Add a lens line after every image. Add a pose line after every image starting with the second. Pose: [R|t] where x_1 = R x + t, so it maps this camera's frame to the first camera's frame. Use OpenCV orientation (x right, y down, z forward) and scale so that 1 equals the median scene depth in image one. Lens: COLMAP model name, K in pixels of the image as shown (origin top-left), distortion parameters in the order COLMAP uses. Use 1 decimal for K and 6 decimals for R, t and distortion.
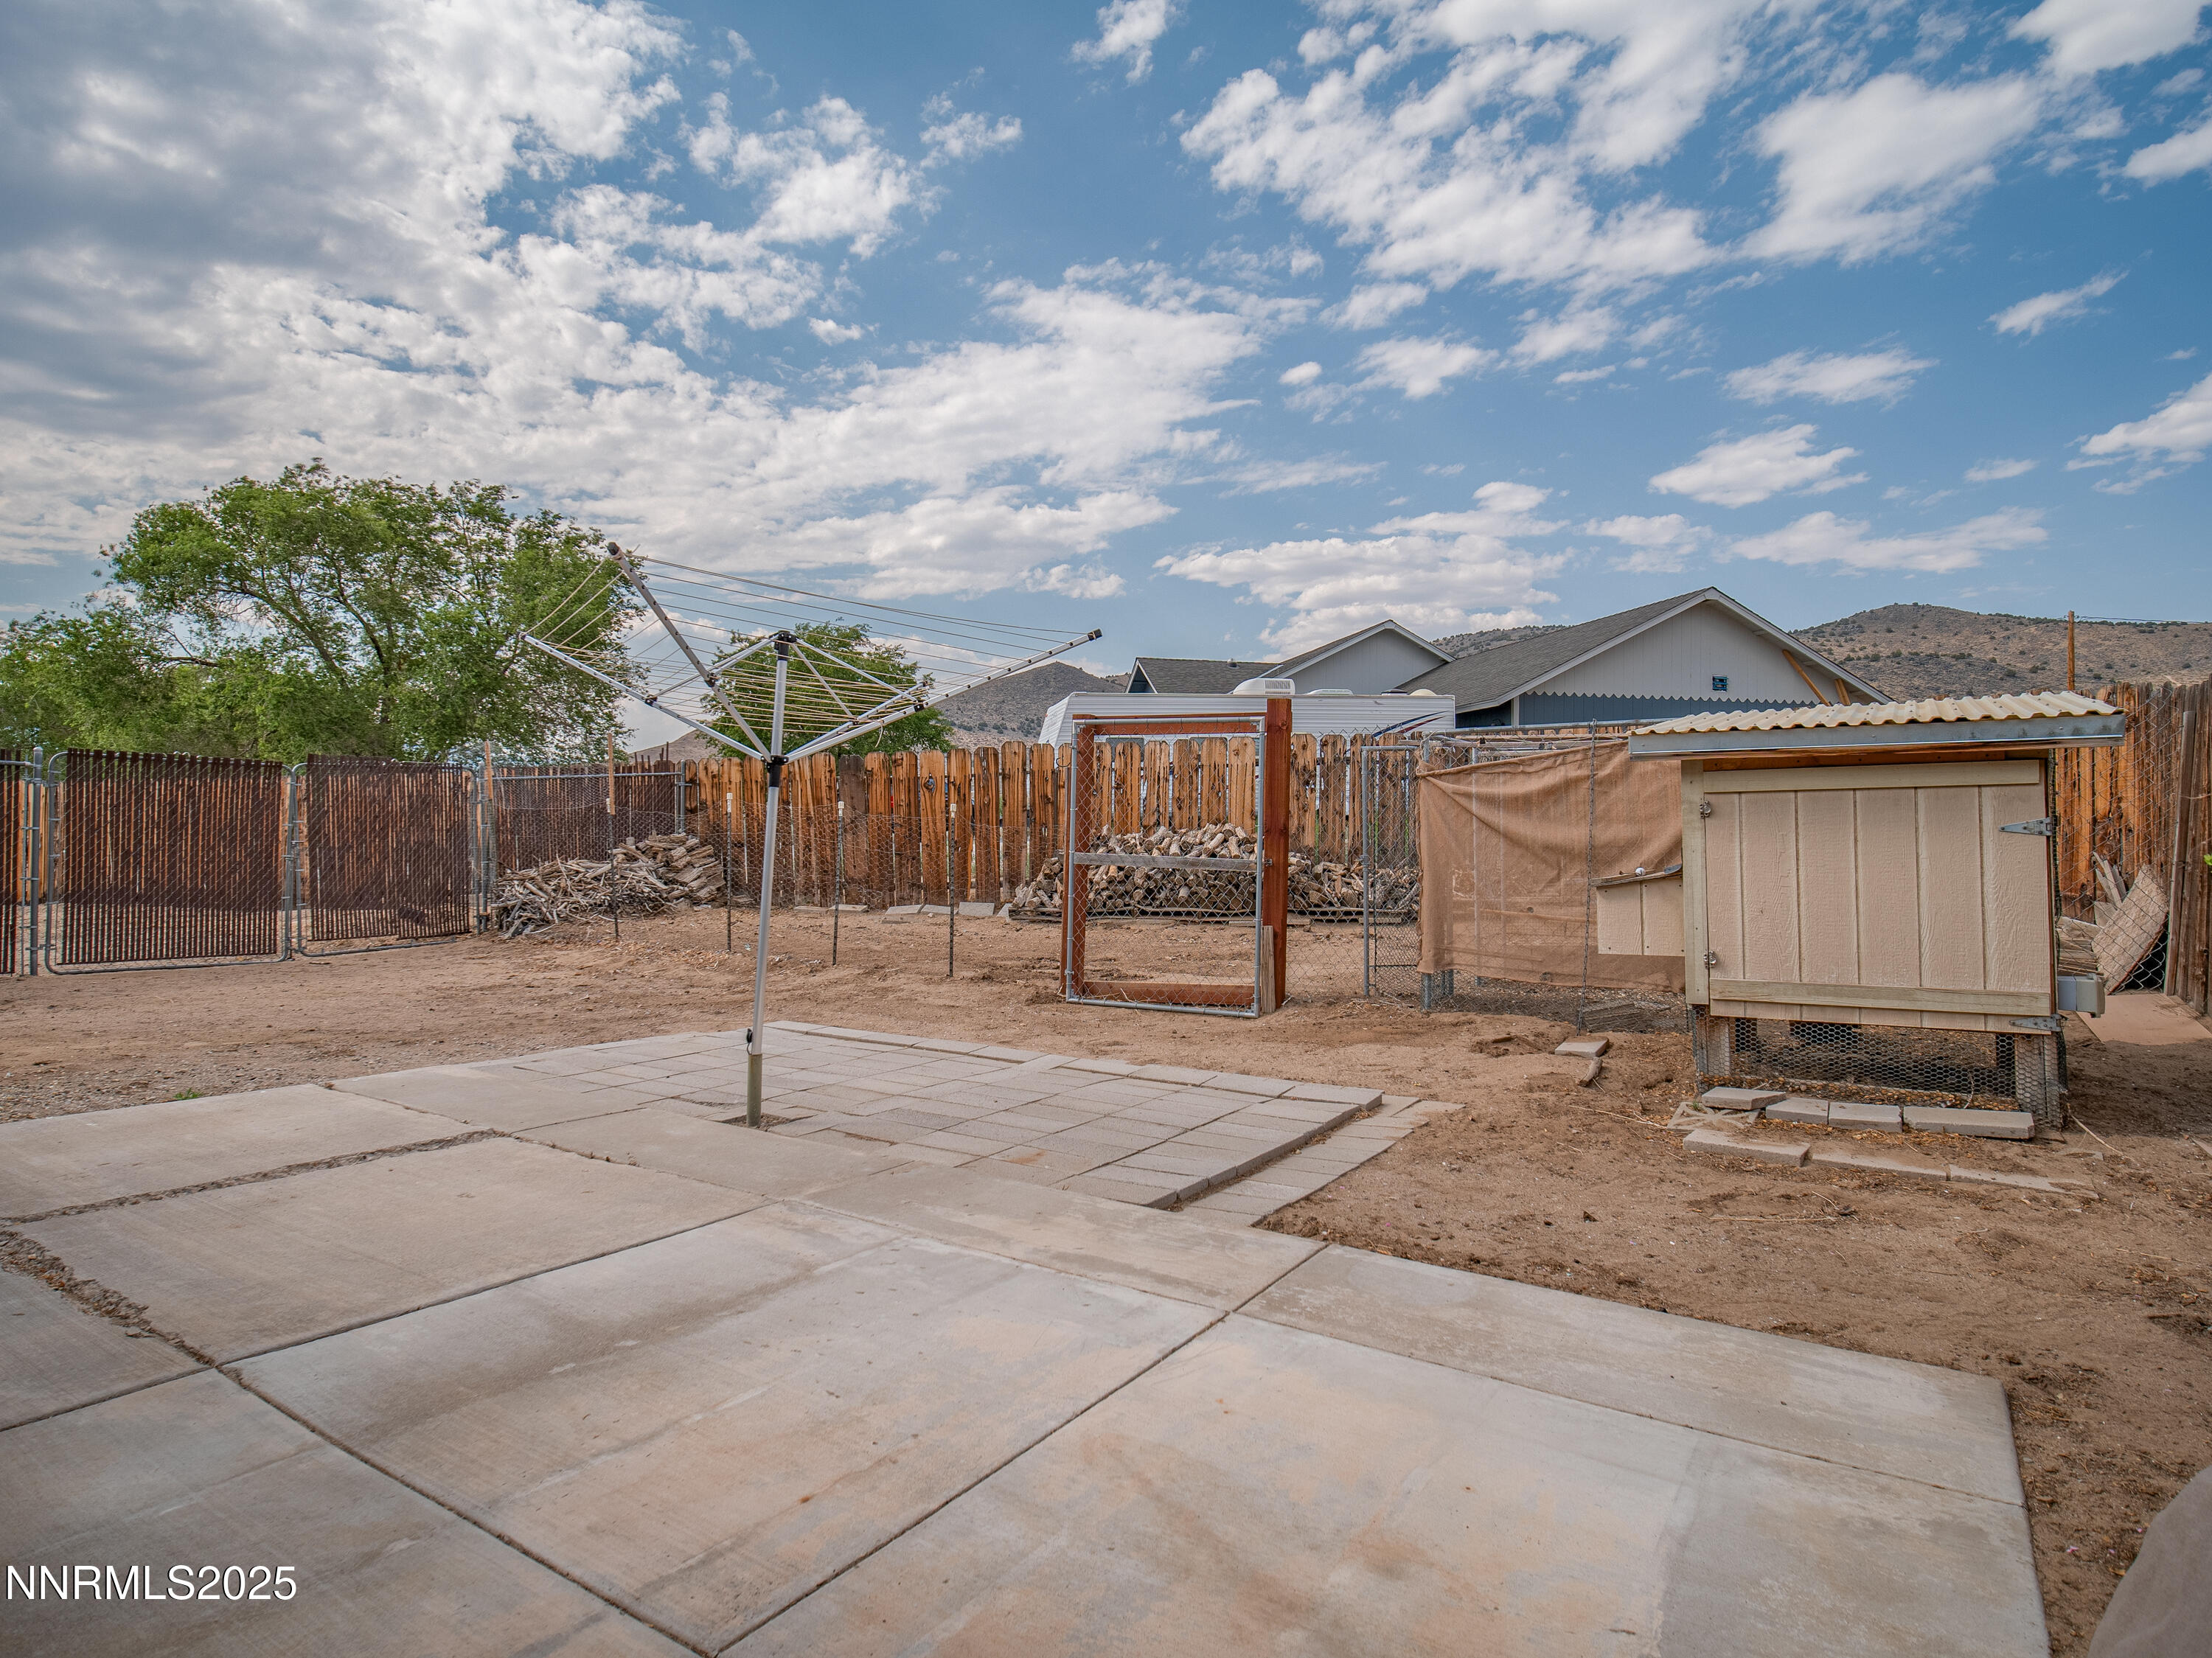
lens RADIAL K [[1203.5, 0, 1103.0], [0, 1203.5, 831.6], [0, 0, 1]] dist [-0.000484, -0.001937]
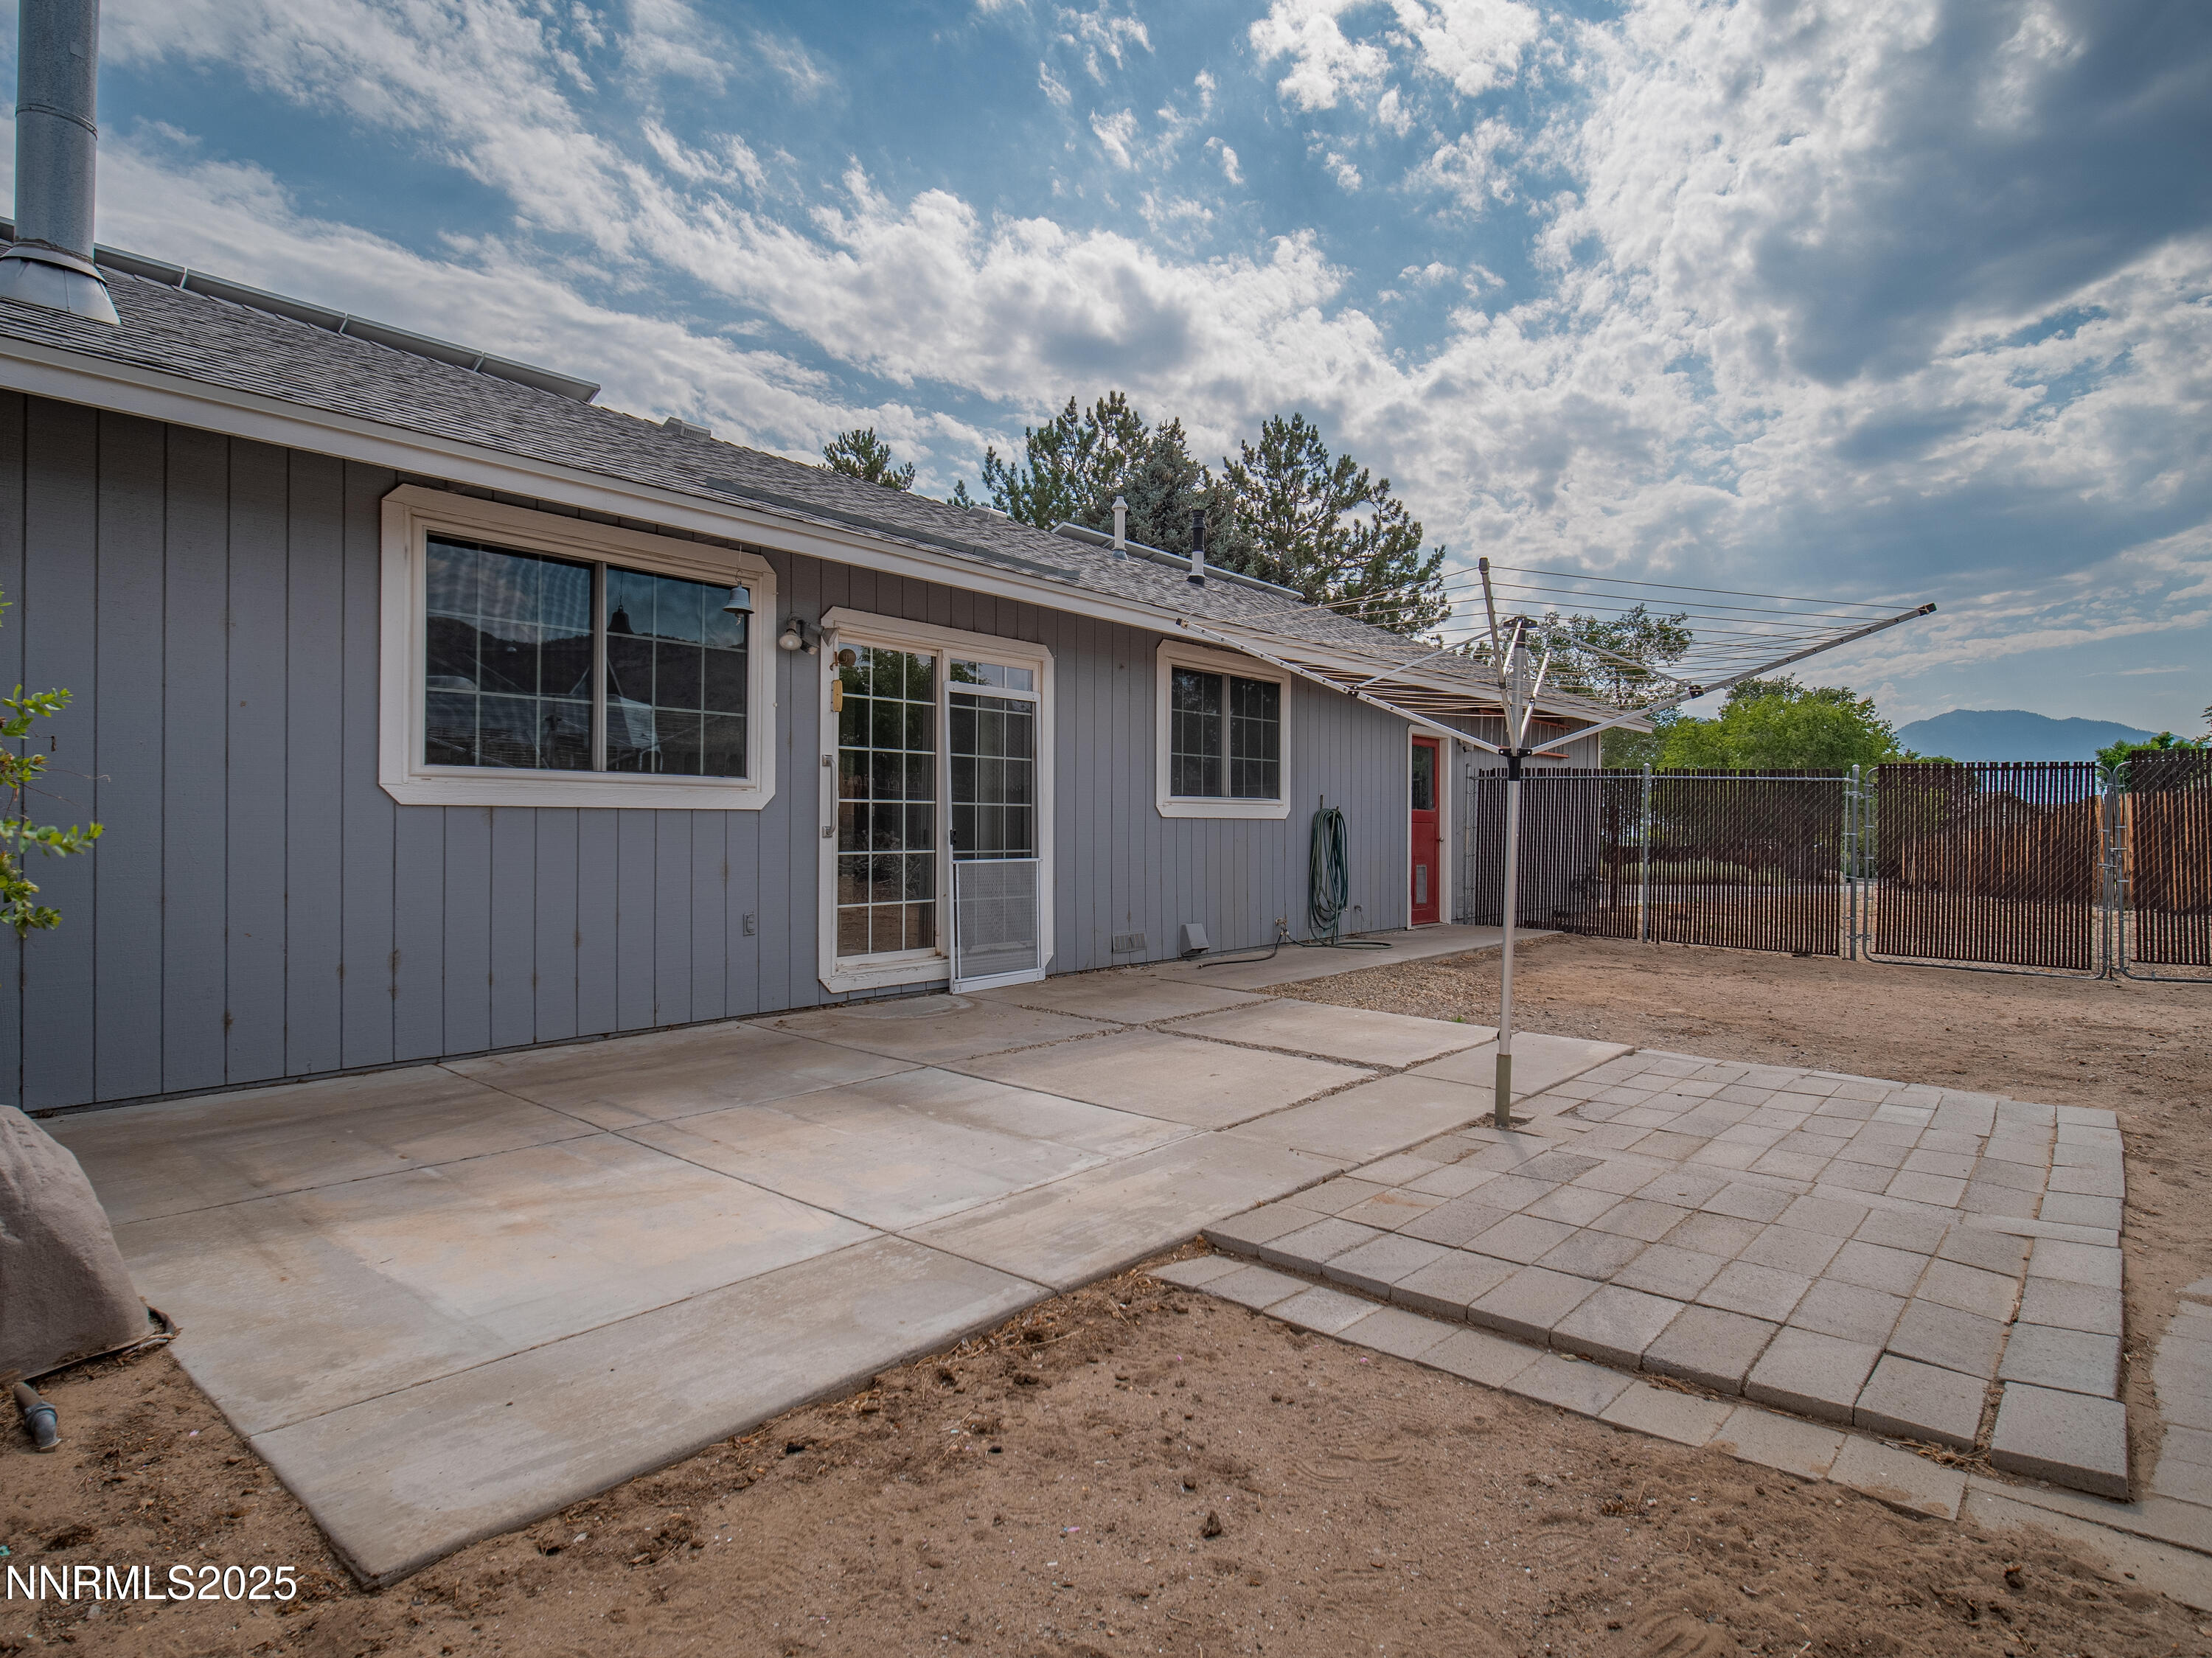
lens RADIAL K [[1203.5, 0, 1105.2], [0, 1203.5, 836.2], [0, 0, 1]] dist [-0.000484, -0.001937]
pose [[-0.100868, -0.002759, -0.994896, 1.158393], [-0.005532, 0.999982, -0.002212, 0.015511], [0.994884, 0.005281, -0.100882, 1.230293]]
